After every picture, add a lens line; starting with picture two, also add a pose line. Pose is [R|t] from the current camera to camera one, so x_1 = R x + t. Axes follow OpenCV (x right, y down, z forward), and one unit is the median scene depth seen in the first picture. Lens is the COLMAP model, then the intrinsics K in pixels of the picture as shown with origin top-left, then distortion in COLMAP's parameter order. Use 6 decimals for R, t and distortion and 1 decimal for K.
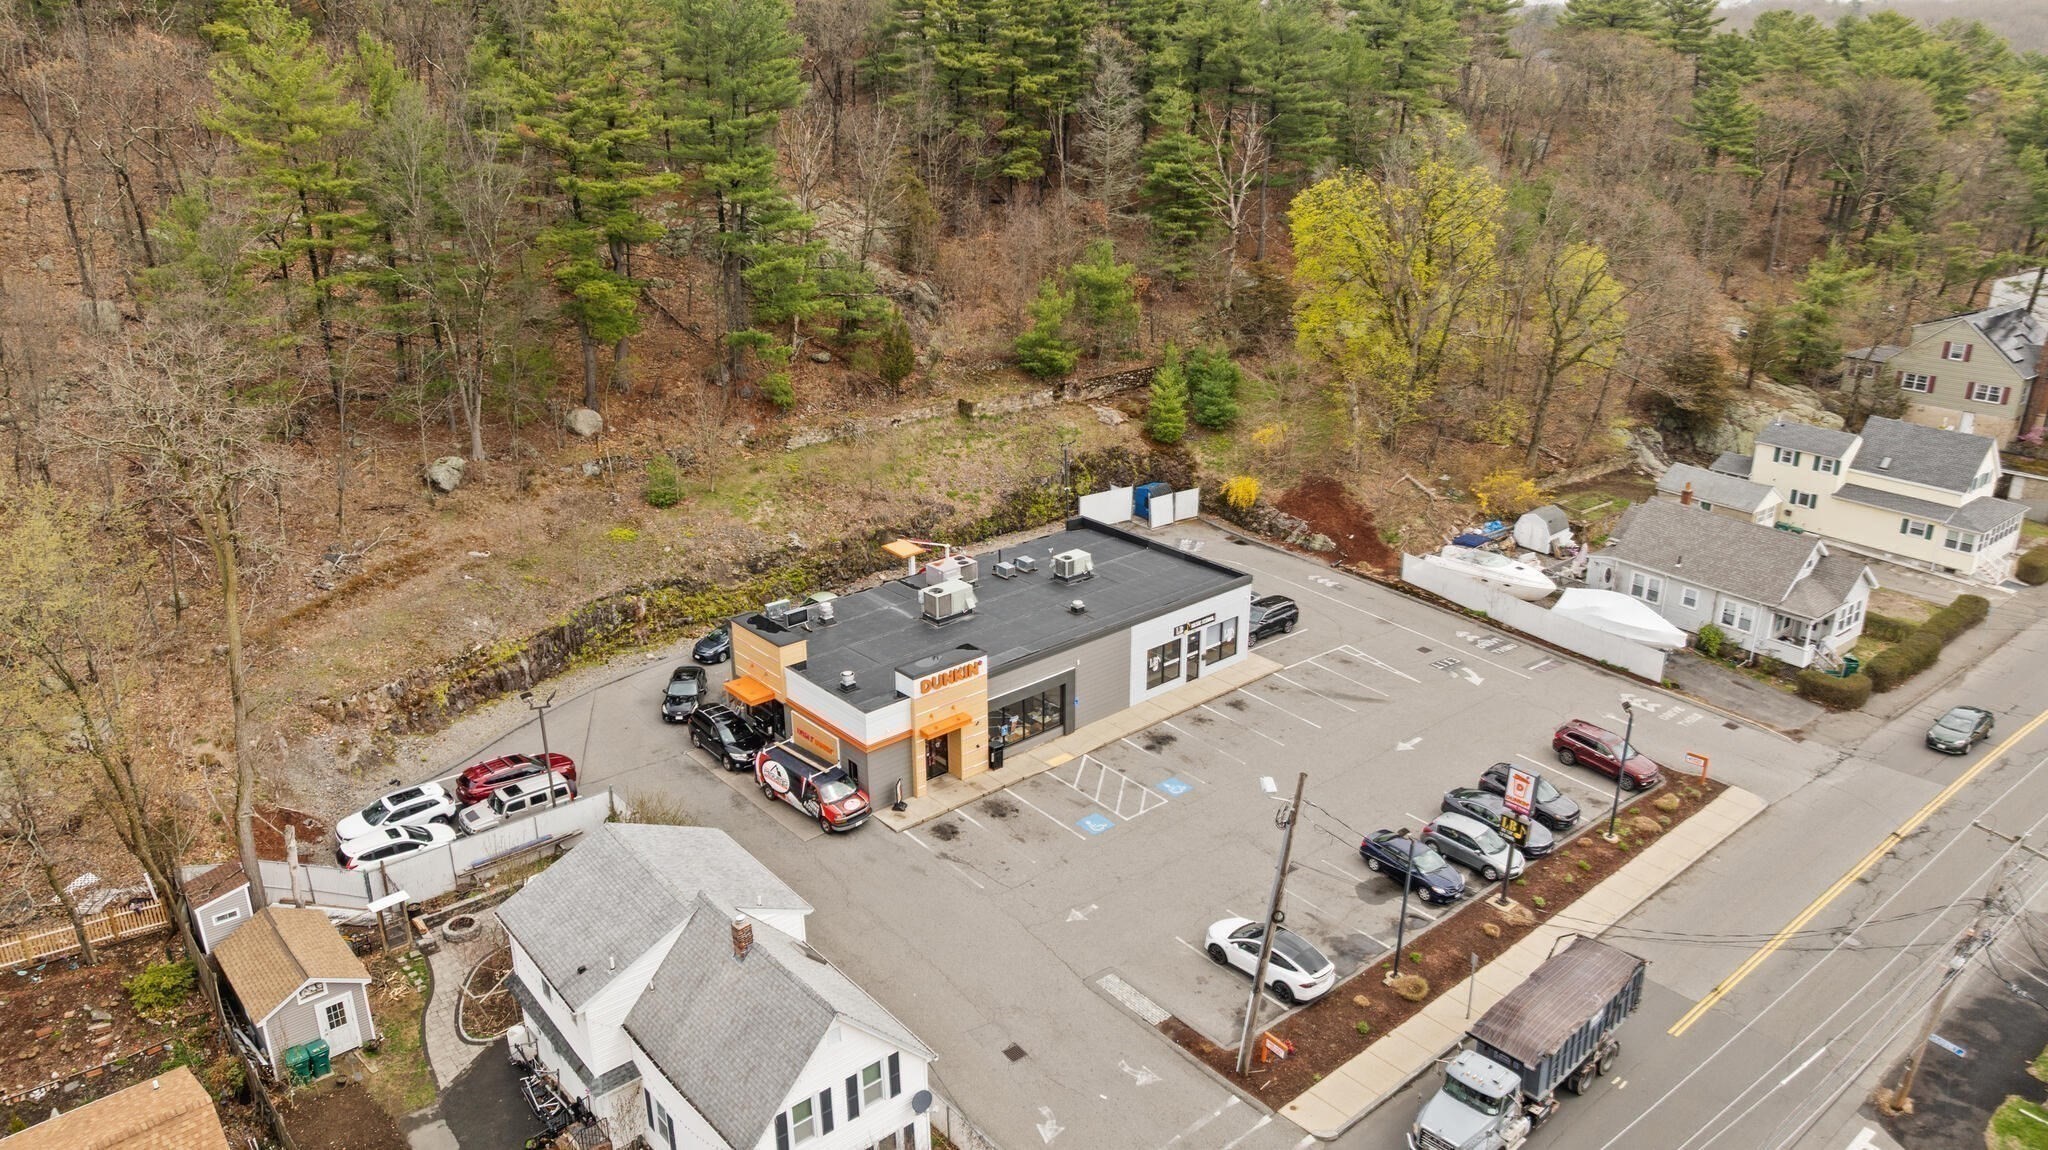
lens RADIAL K [[1437.3, 0, 1022.0], [0, 1437.3, 582.6], [0, 0, 1]] dist [-0.021043, 0.008408]
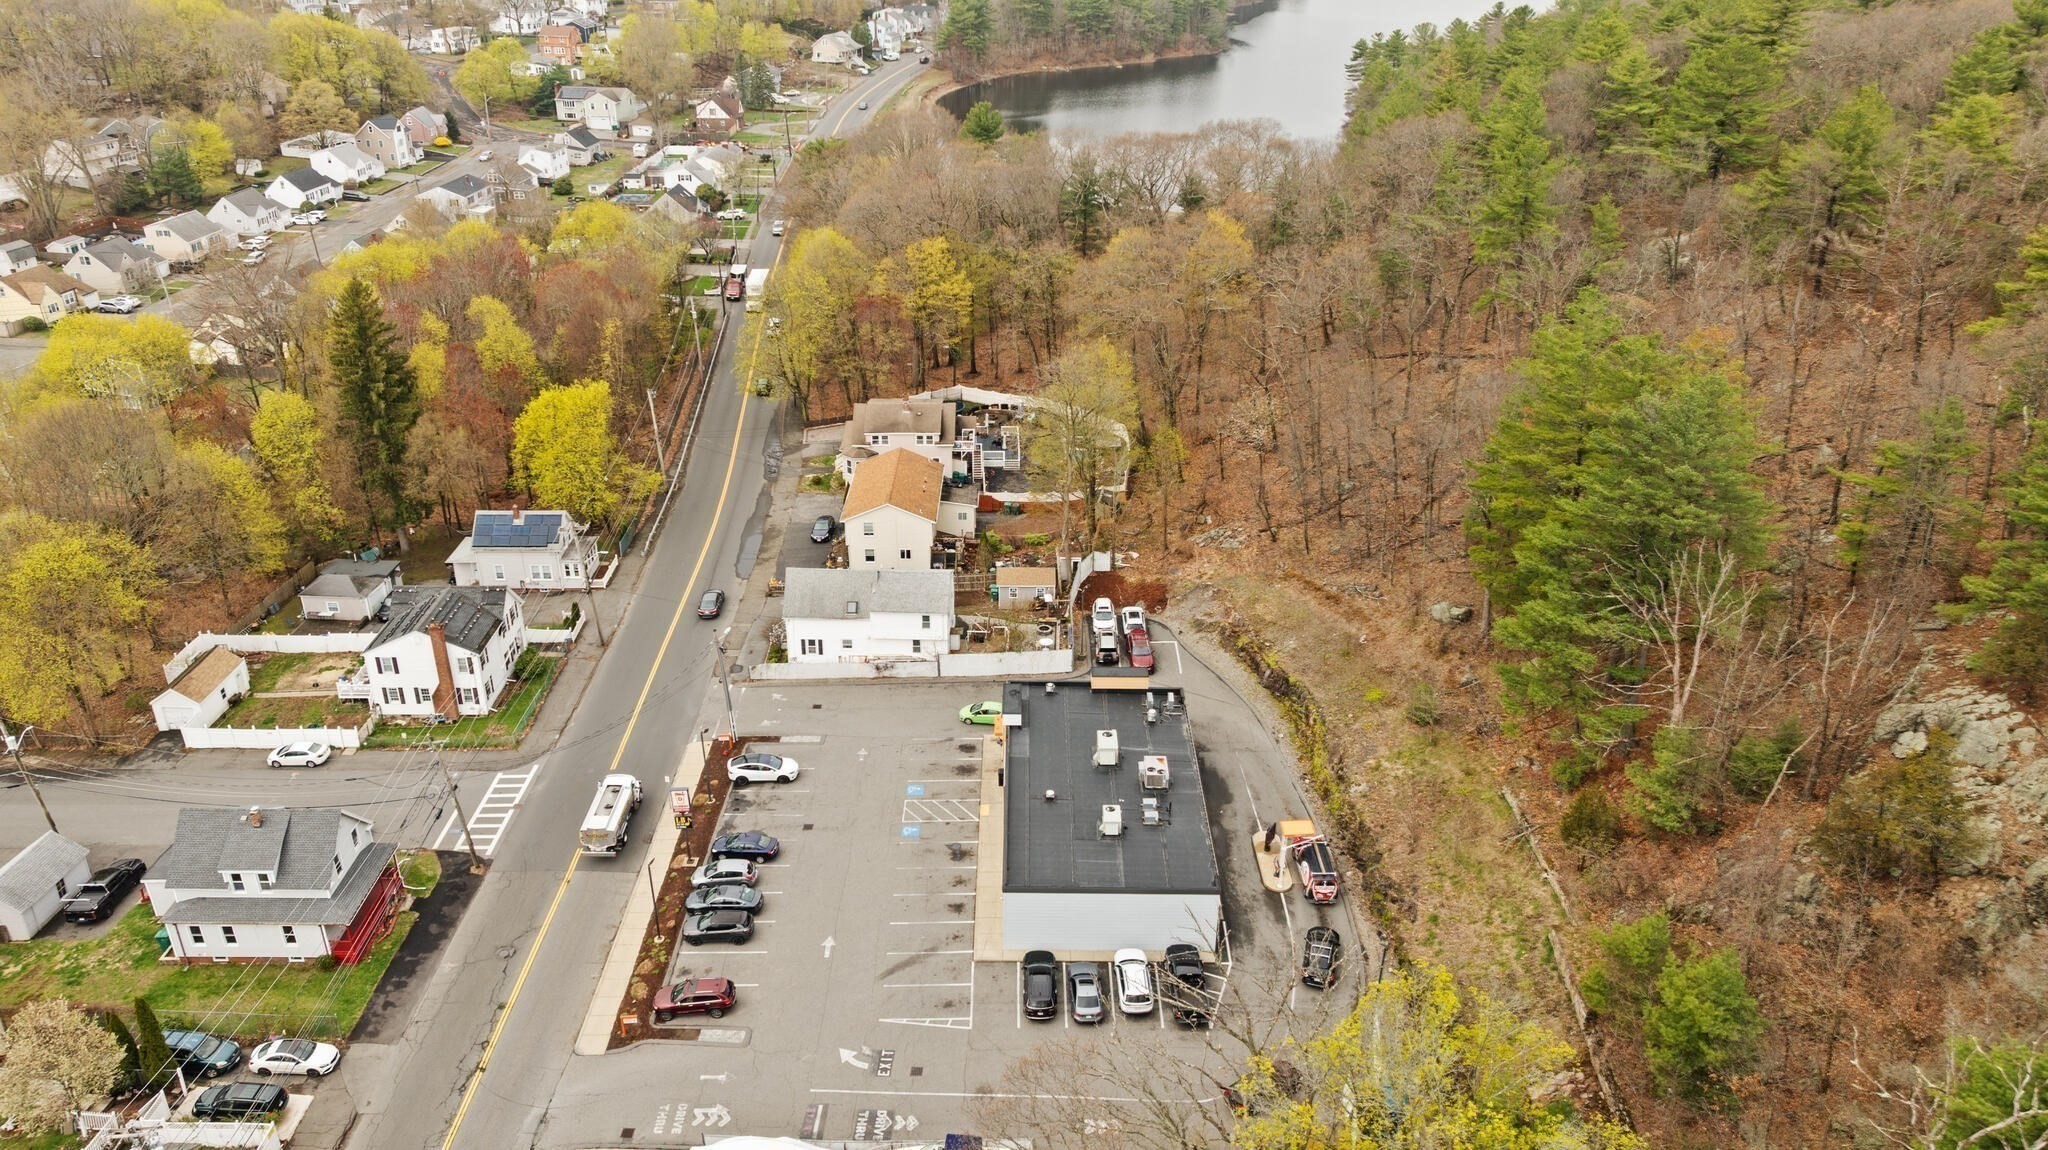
lens RADIAL K [[1437.3, 0, 1027.9], [0, 1437.3, 571.3], [0, 0, 1]] dist [-0.021043, 0.008408]
pose [[-0.651226, 0.332850, -0.681993, 0.858891], [-0.279220, 0.730545, 0.623169, -0.924209], [0.705649, 0.596250, -0.382812, 1.321340]]
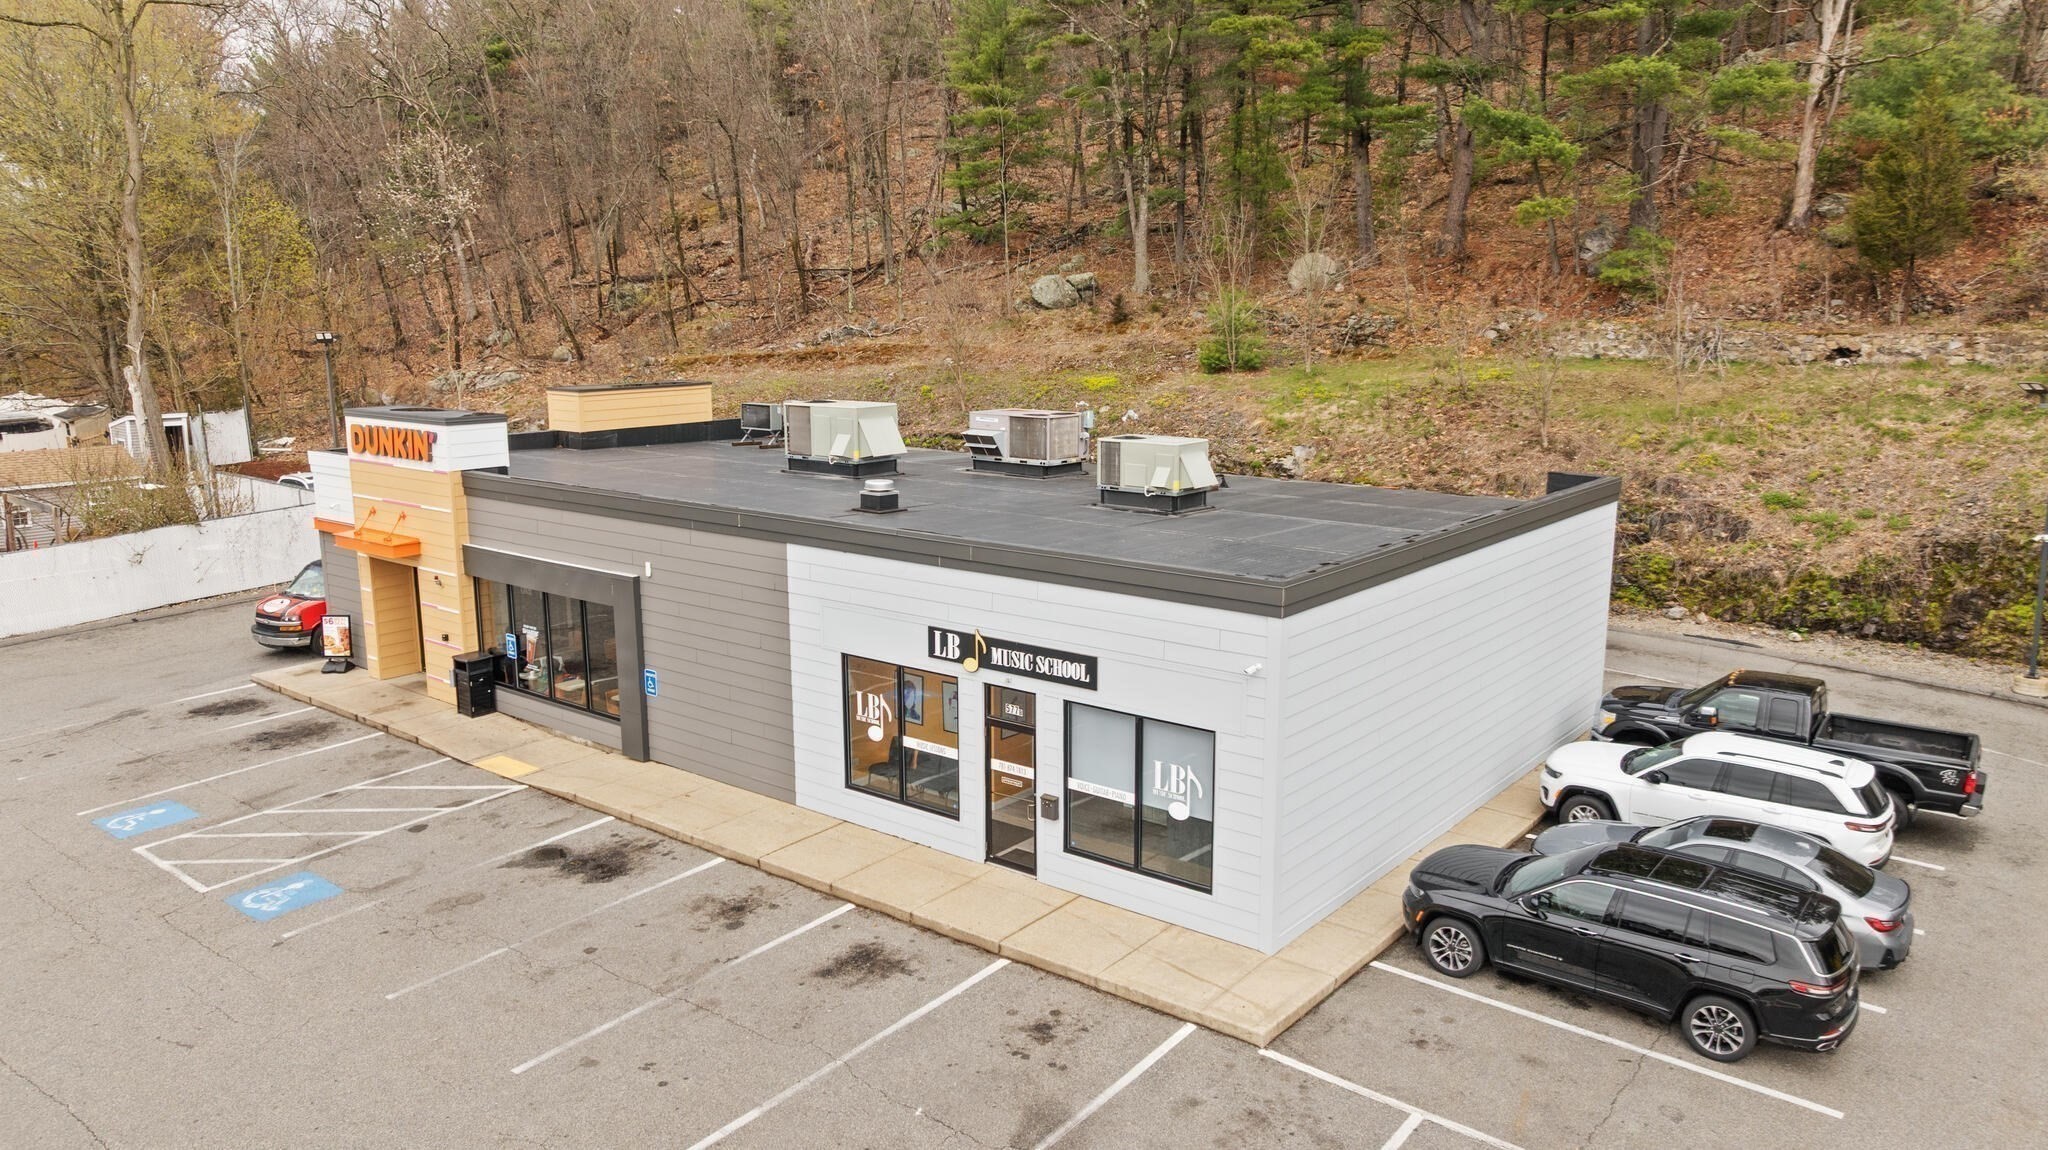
lens RADIAL K [[1437.3, 0, 1031.7], [0, 1437.3, 573.9], [0, 0, 1]] dist [-0.021043, 0.008408]
pose [[0.190256, 0.192093, -0.962758, 0.378713], [-0.354701, 0.927876, 0.115038, -0.018766], [0.915418, 0.319604, 0.244670, 0.918749]]
